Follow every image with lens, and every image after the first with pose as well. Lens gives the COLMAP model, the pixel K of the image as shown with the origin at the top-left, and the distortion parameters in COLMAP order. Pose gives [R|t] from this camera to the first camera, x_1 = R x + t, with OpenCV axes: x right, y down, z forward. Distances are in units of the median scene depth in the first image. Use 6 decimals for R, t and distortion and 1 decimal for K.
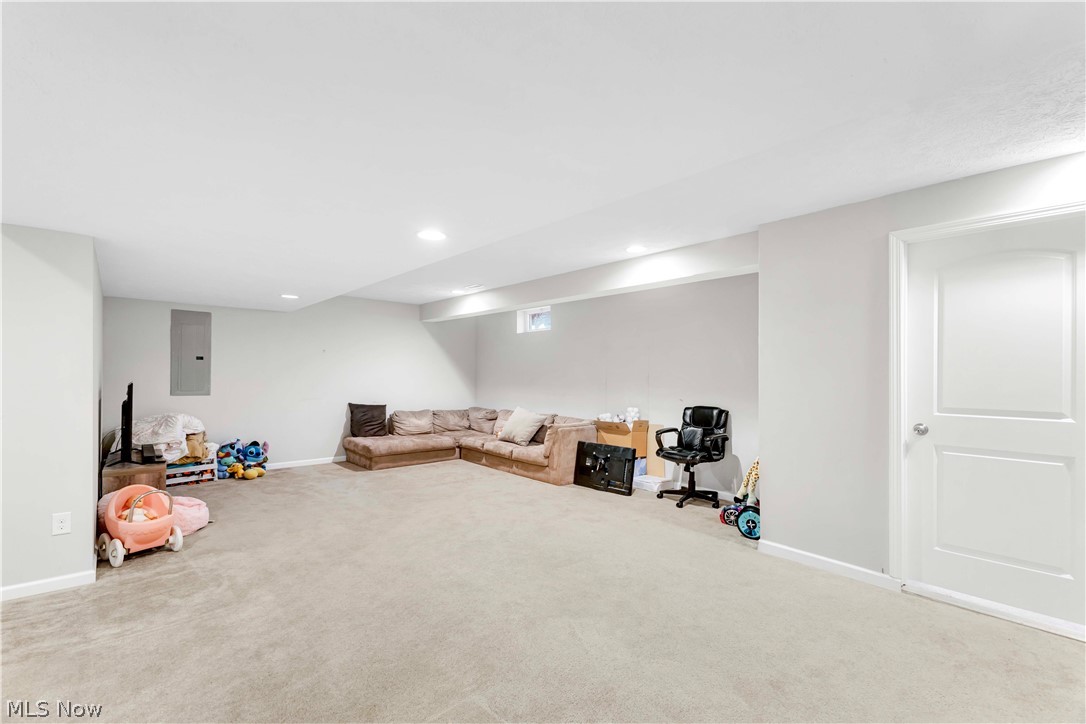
lens RADIAL K [[477.5, 0, 537.9], [0, 477.5, 386.3], [0, 0, 1]] dist [0.000969, 0.000232]
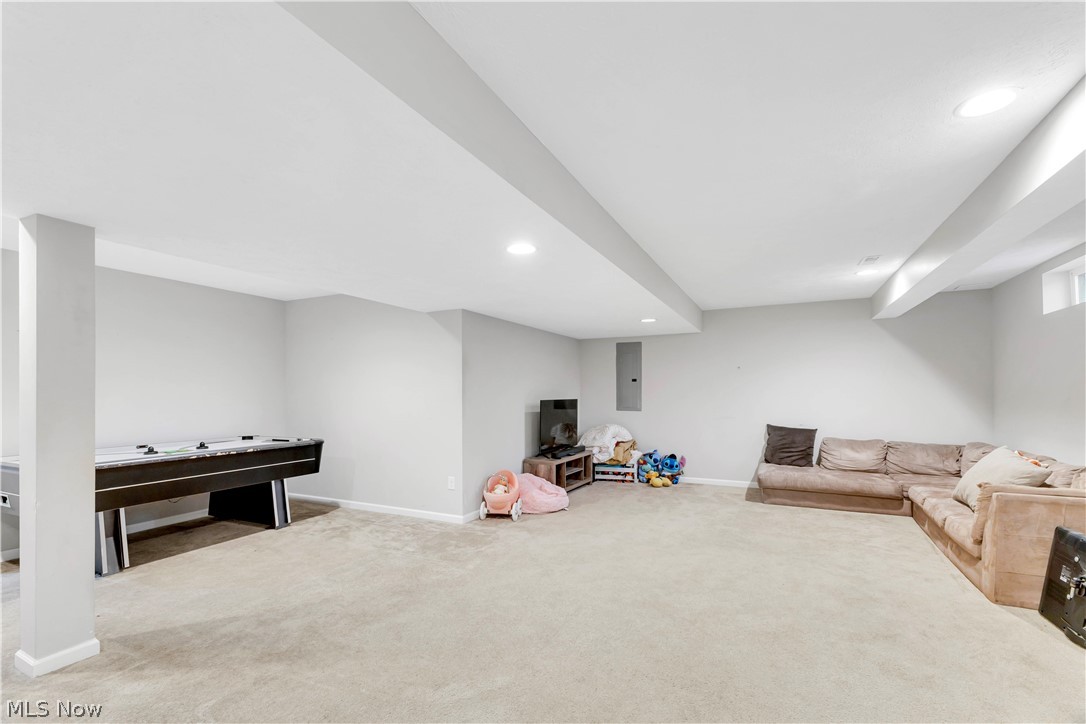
lens RADIAL K [[477.5, 0, 537.9], [0, 477.5, 386.3], [0, 0, 1]] dist [0.000969, 0.000232]
pose [[0.369594, -0.020426, -0.928969, 0.339440], [-0.015745, 0.999477, -0.028240, -0.005210], [0.929060, 0.025064, 0.369079, 0.325814]]
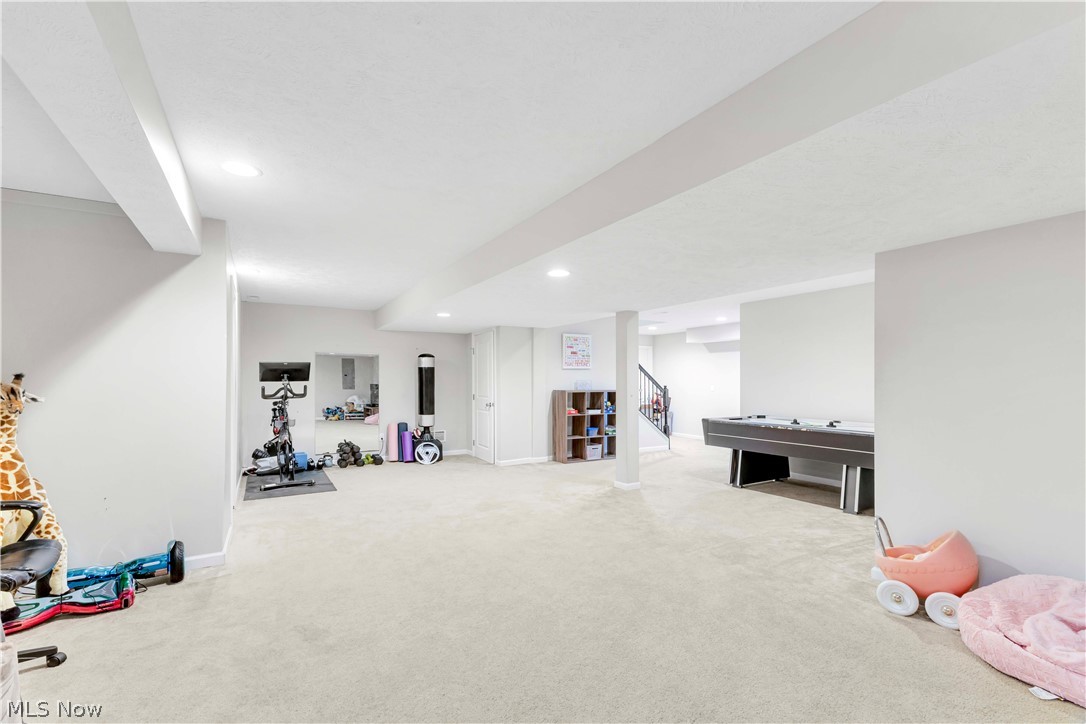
lens RADIAL K [[477.5, 0, 537.9], [0, 477.5, 386.3], [0, 0, 1]] dist [0.000969, 0.000232]
pose [[-0.978513, -0.013644, 0.205732, -0.210771], [-0.007410, 0.999491, 0.031043, -0.019792], [-0.206051, 0.028851, -0.978116, 1.108049]]
